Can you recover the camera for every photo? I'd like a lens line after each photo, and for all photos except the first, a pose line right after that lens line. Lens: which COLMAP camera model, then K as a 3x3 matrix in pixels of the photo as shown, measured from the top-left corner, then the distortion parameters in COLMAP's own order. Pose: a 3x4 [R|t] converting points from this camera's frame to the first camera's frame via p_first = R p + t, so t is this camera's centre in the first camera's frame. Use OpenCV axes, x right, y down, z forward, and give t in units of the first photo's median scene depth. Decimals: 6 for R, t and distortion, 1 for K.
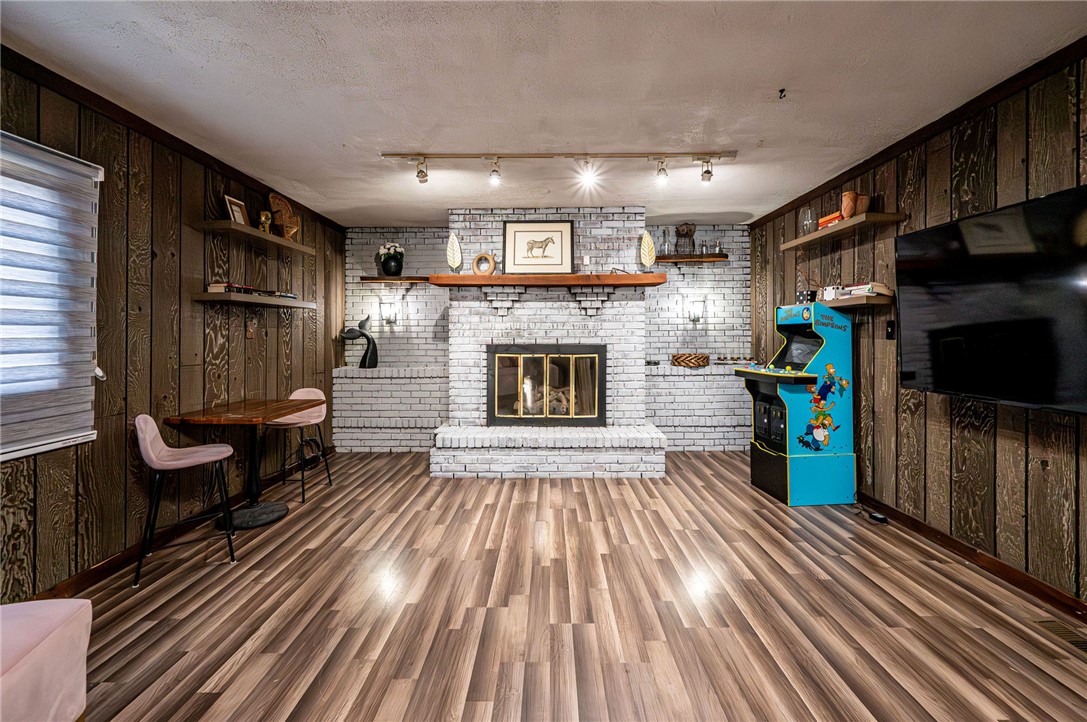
lens RADIAL K [[439.5, 0, 538.9], [0, 439.5, 350.8], [0, 0, 1]] dist [0.000198, -0.000105]
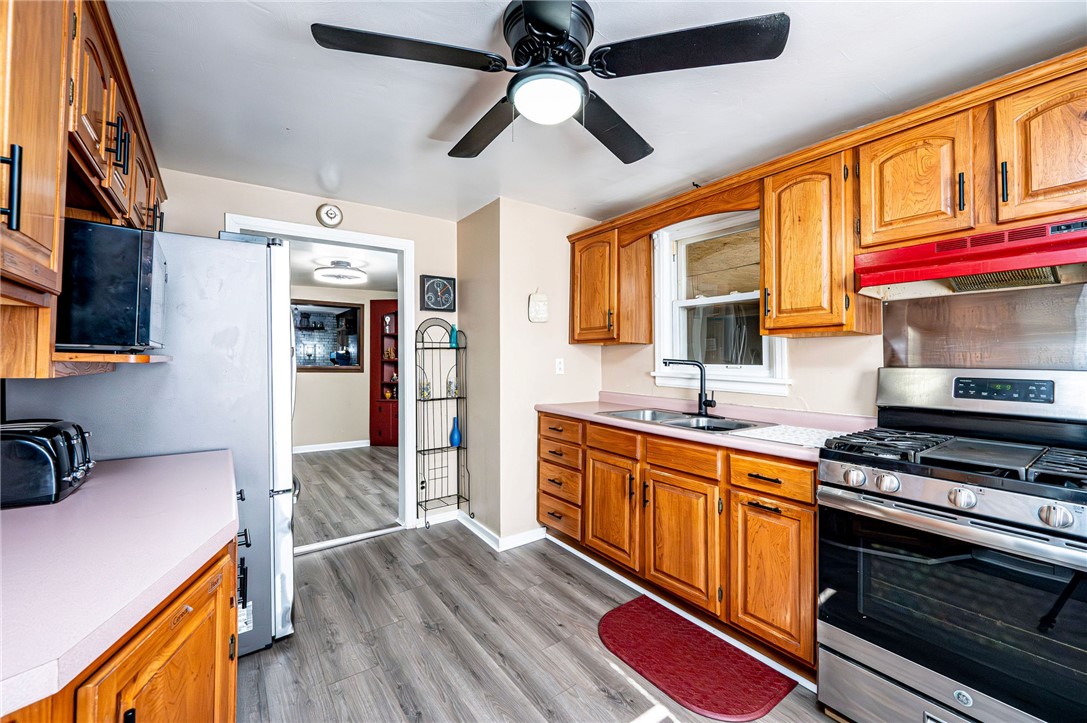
lens RADIAL K [[439.5, 0, 538.9], [0, 439.5, 351.3], [0, 0, 1]] dist [0.000198, -0.000105]
pose [[0.802089, 0.029002, 0.596500, -0.057951], [0.009253, 0.998097, -0.060970, 0.069644], [-0.597133, 0.054423, 0.800294, -1.769674]]
